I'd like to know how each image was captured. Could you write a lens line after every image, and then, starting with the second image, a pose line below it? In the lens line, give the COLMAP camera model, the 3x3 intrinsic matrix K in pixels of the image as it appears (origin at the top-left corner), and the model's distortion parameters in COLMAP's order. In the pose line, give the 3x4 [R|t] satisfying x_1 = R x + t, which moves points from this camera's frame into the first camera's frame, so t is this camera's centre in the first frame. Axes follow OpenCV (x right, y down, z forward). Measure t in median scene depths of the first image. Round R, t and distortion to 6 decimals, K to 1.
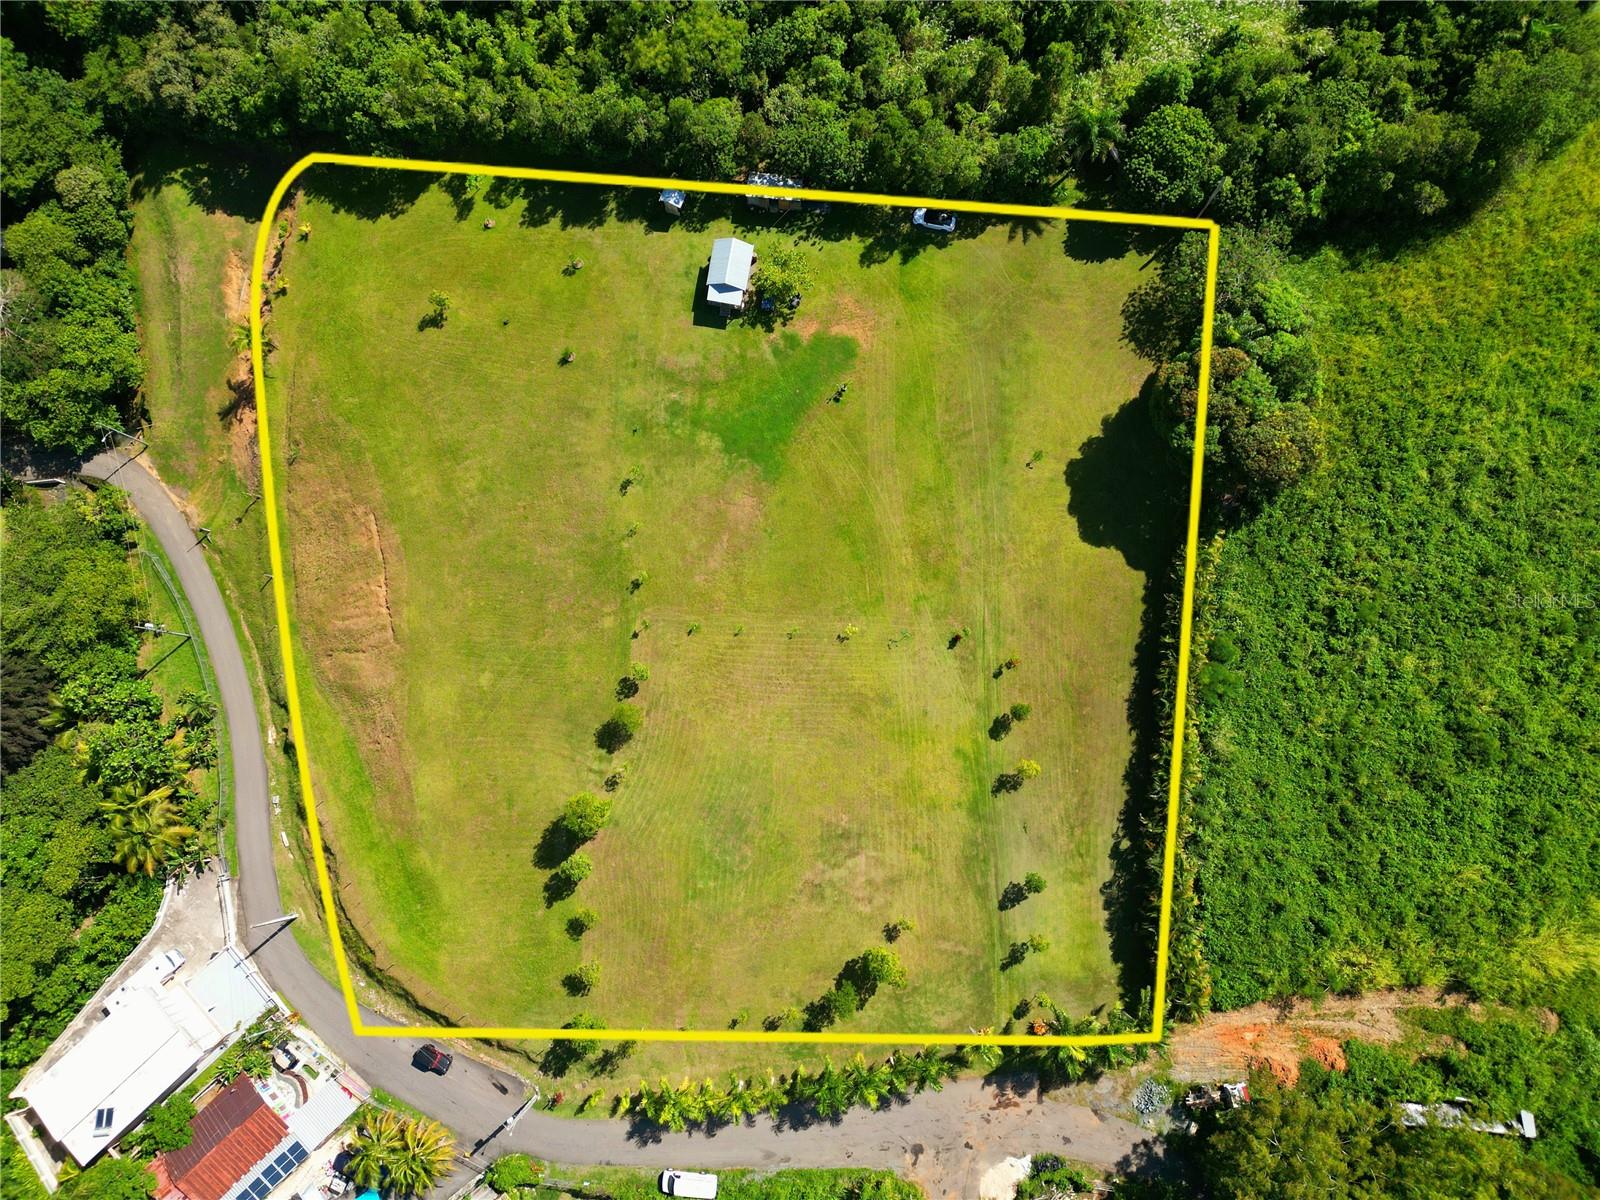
lens RADIAL K [[1117.3, 0, 800.0], [0, 1117.3, 600.0], [0, 0, 1]] dist [0.077565, -0.069769]
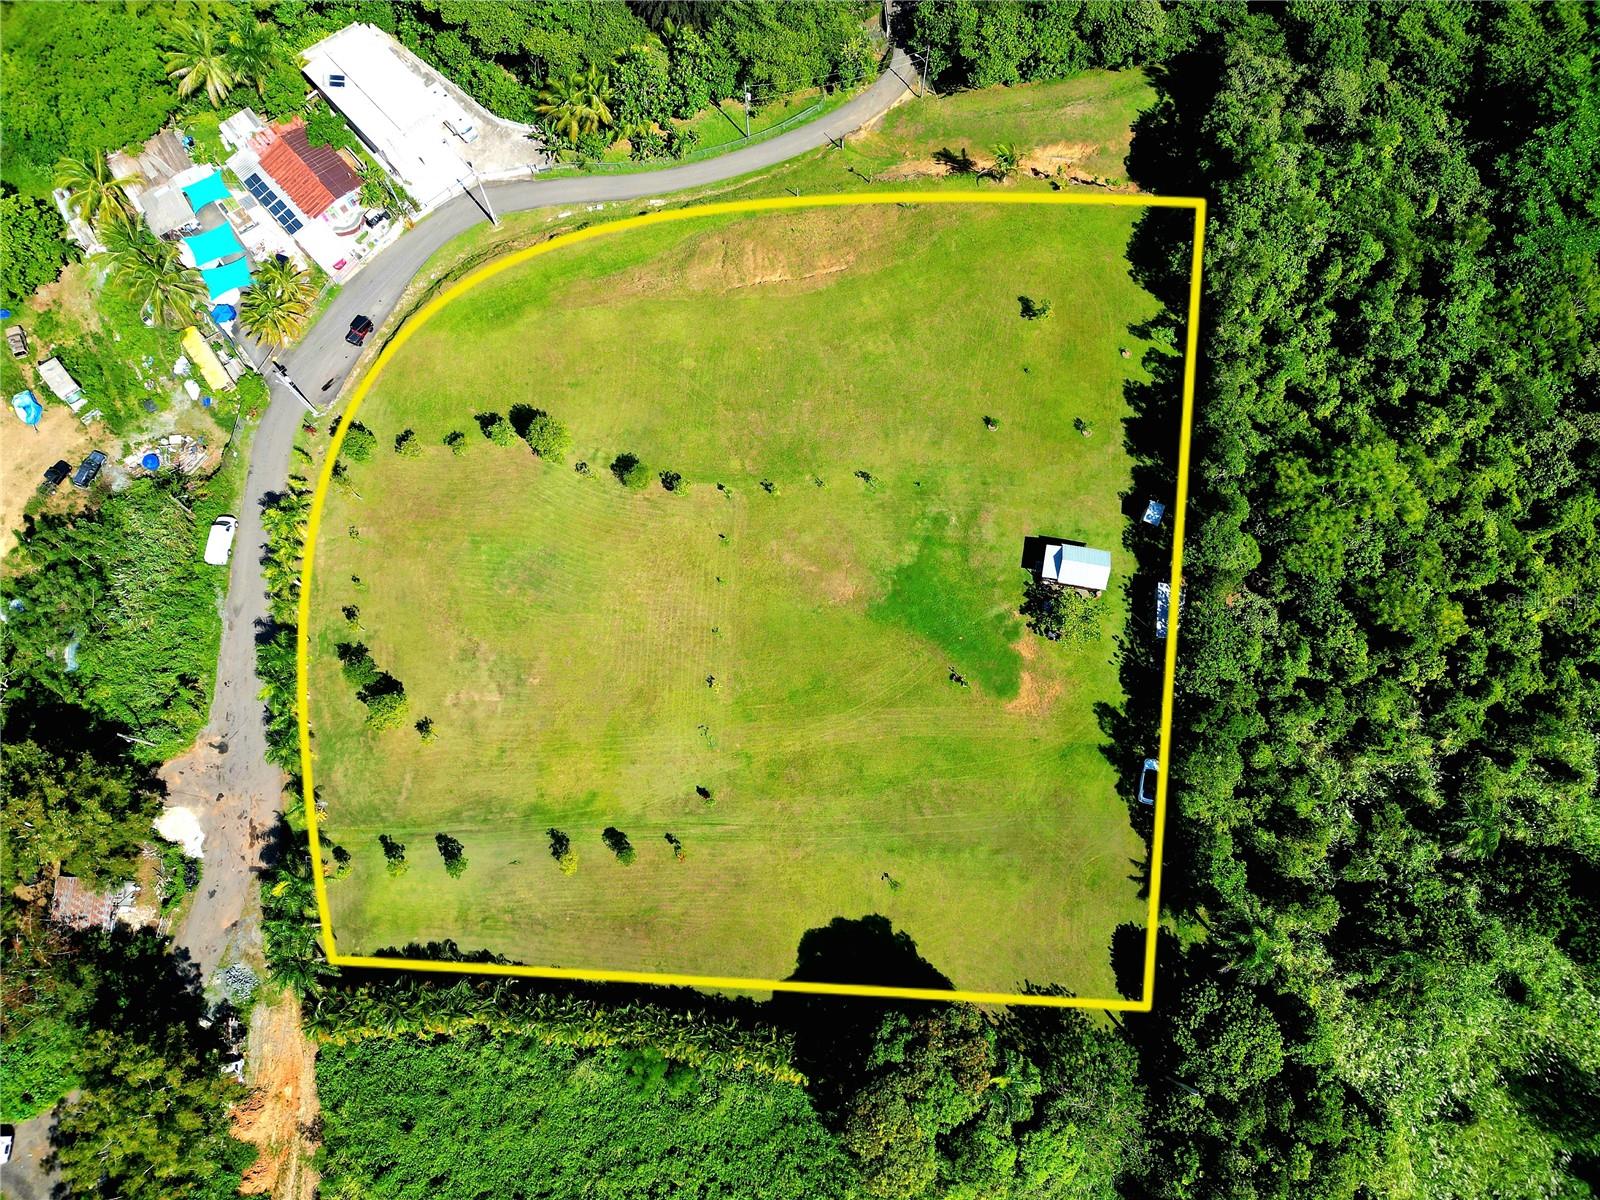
lens RADIAL K [[1117.3, 0, 800.0], [0, 1117.3, 600.0], [0, 0, 1]] dist [0.077565, -0.069769]
pose [[-0.011082, 0.973573, -0.228106, 0.193250], [-0.991913, 0.018141, 0.125614, -0.171281], [0.126433, 0.227654, 0.965499, 0.018233]]
